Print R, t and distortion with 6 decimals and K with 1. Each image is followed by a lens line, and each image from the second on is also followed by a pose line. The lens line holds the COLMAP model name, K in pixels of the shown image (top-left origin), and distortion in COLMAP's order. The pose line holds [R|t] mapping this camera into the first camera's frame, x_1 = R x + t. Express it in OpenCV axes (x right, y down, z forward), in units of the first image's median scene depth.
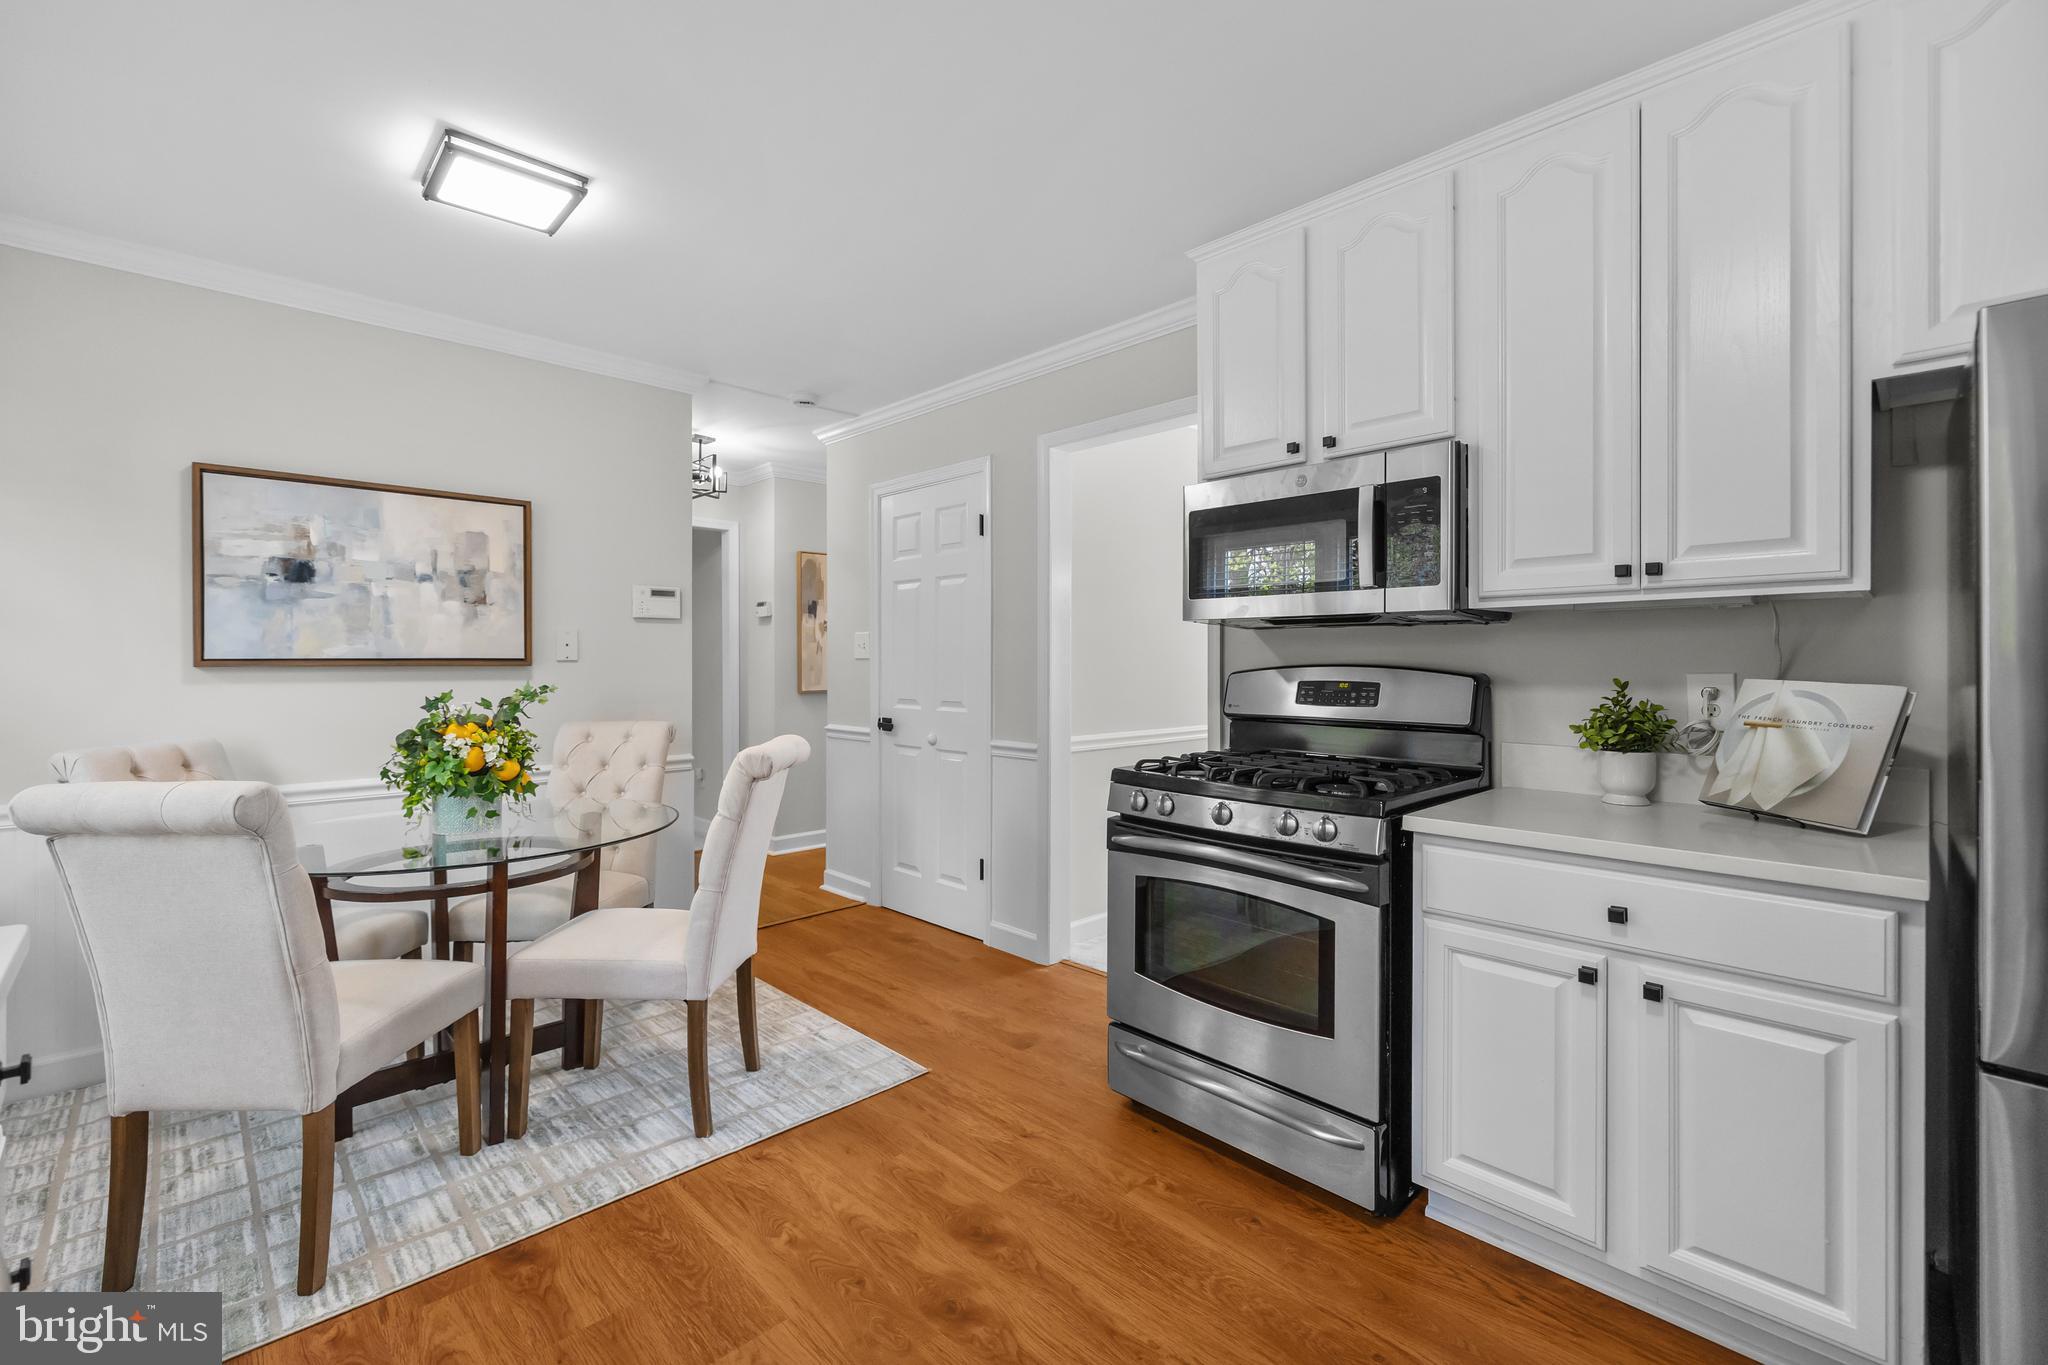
lens RADIAL K [[859.2, 0, 1027.4], [0, 859.2, 660.9], [0, 0, 1]] dist [0.001682, 0.000342]
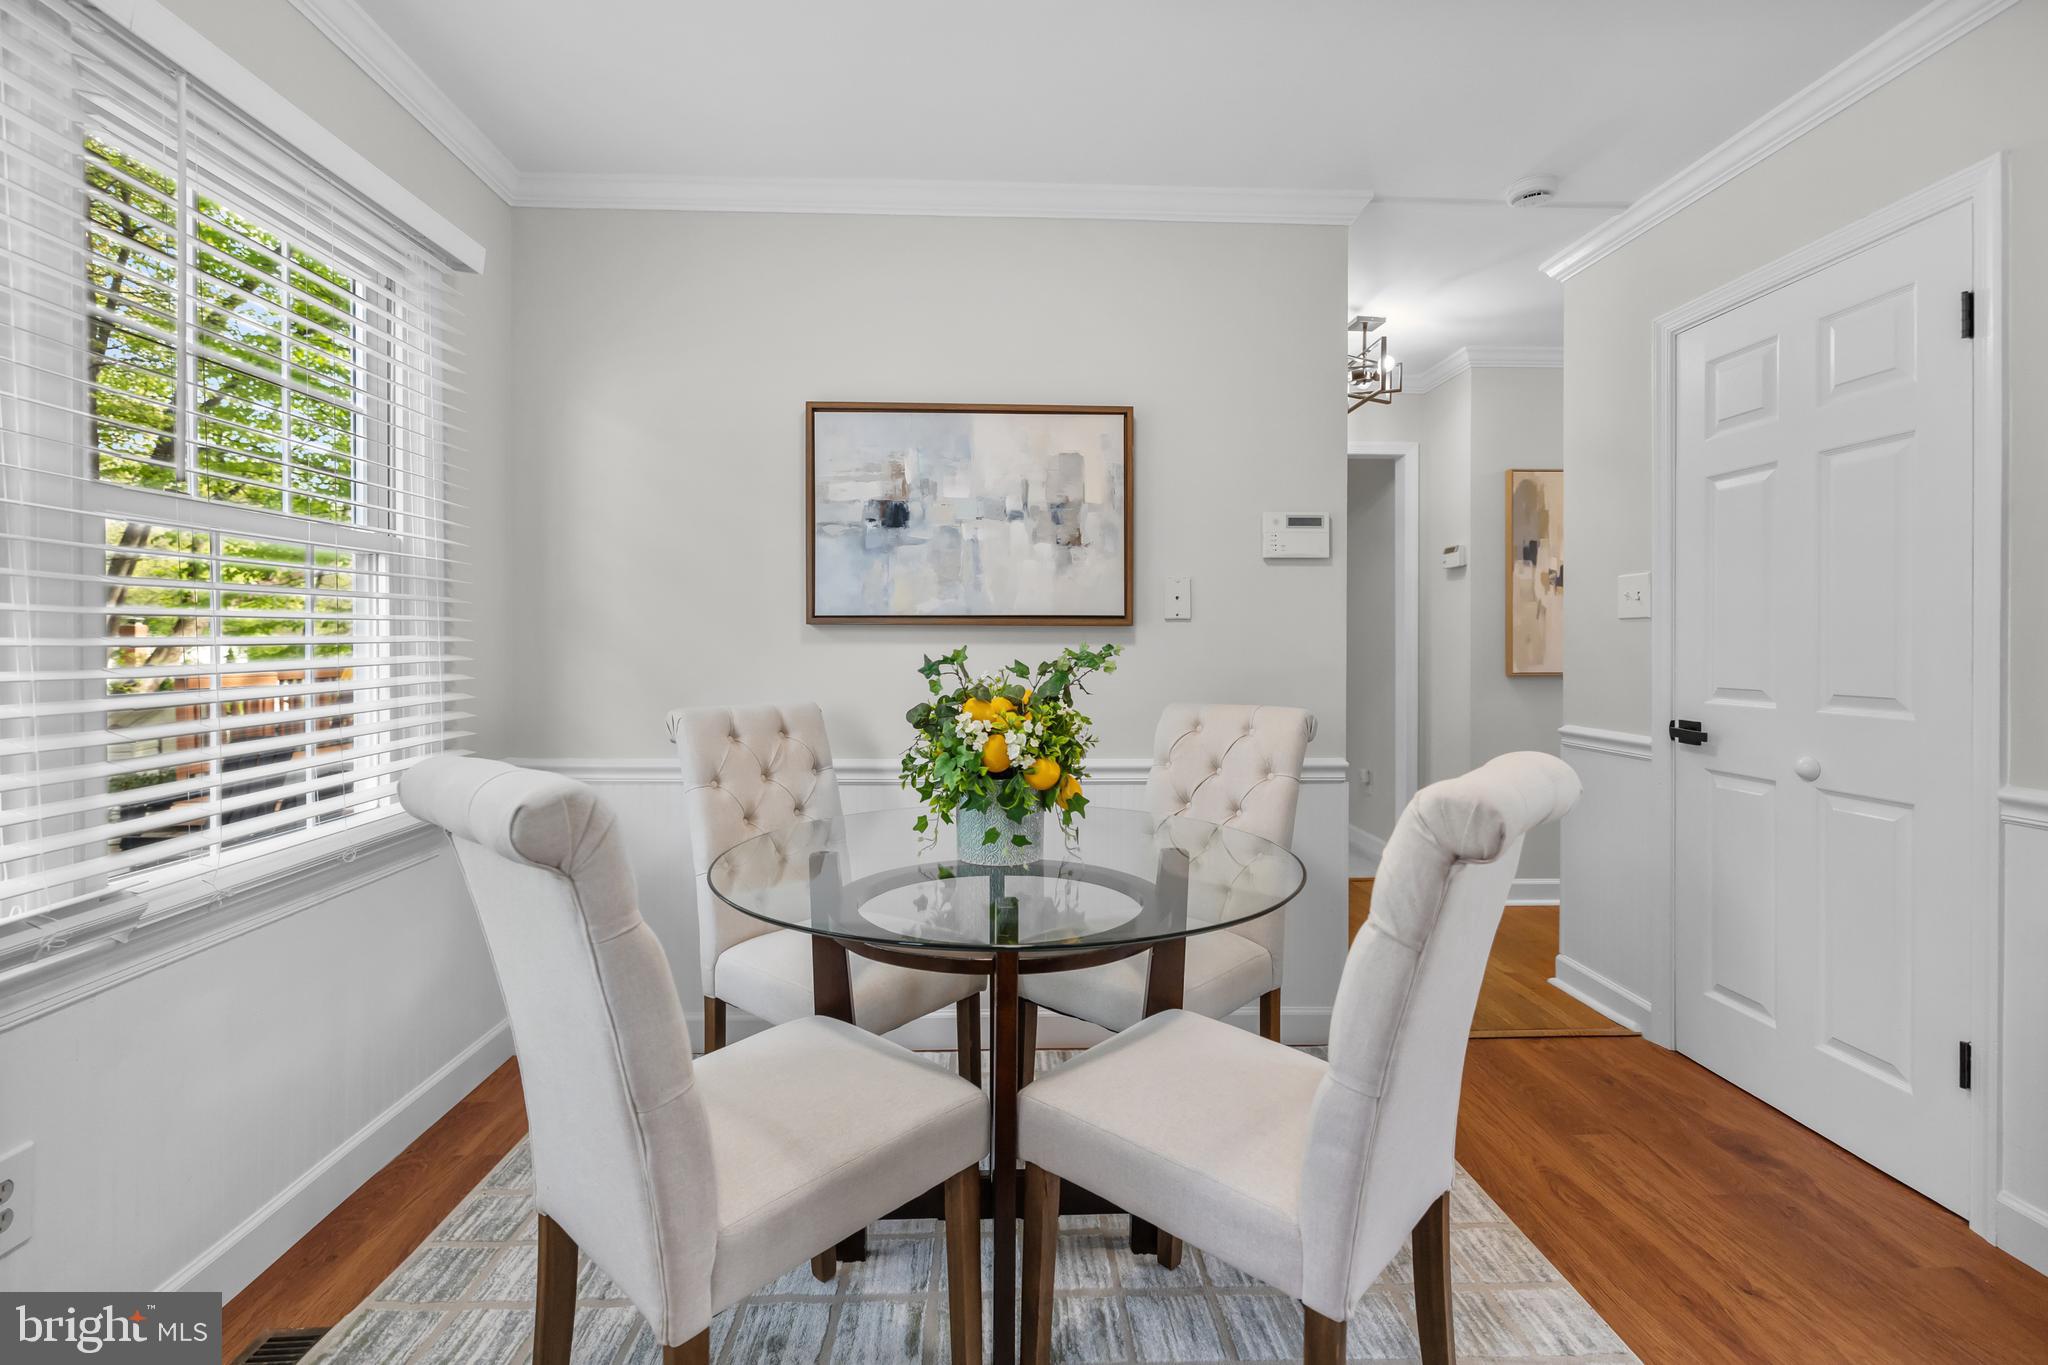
lens RADIAL K [[898.7, 0, 1023.2], [0, 898.7, 647.9], [0, 0, 1]] dist [0.001600, -0.000049]
pose [[0.740661, 0.005448, -0.671857, -0.140353], [-0.002629, 0.999983, 0.005210, 0.025107], [0.671874, -0.002092, 0.740662, 0.414607]]
